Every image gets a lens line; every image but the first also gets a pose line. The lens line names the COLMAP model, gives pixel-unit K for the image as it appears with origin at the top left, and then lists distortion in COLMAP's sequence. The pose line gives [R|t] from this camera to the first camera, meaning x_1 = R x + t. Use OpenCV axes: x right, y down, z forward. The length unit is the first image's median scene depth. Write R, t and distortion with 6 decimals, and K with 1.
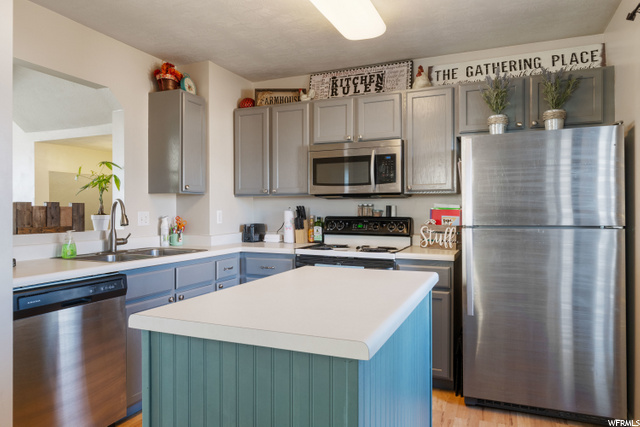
lens RADIAL K [[429.3, 0, 320.0], [0, 429.3, 213.5], [0, 0, 1]] dist [-0.004456, -0.001036]
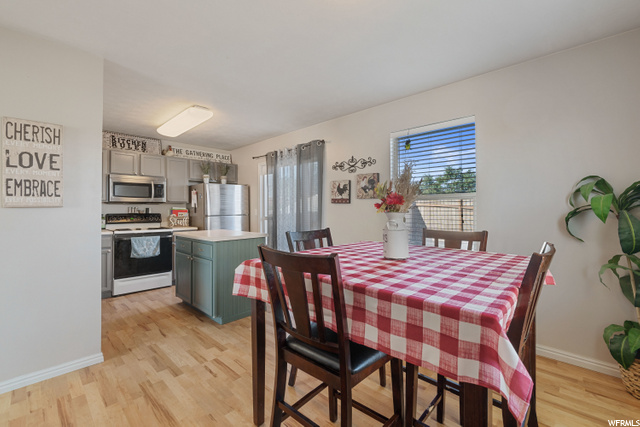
lens RADIAL K [[291.8, 0, 320.0], [0, 291.8, 213.5], [0, 0, 1]] dist [0.000225, 0.000019]
pose [[0.328614, -0.009612, 0.944416, -0.974963], [0.013056, 0.999899, 0.005634, 0.012089], [-0.944374, 0.010479, 0.328706, -0.246236]]
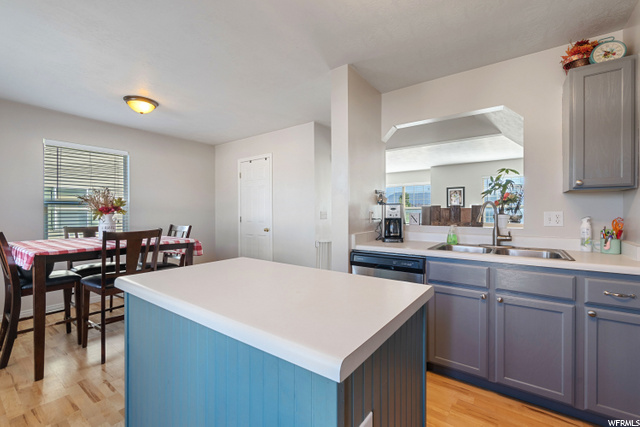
lens RADIAL K [[274.7, 0, 320.0], [0, 274.7, 213.5], [0, 0, 1]] dist [0.000099, 0.000061]
pose [[-0.228580, 0.001721, -0.973524, 0.342352], [-0.003656, 0.999990, 0.002626, 0.000825], [0.973518, 0.004160, -0.228572, 0.657006]]
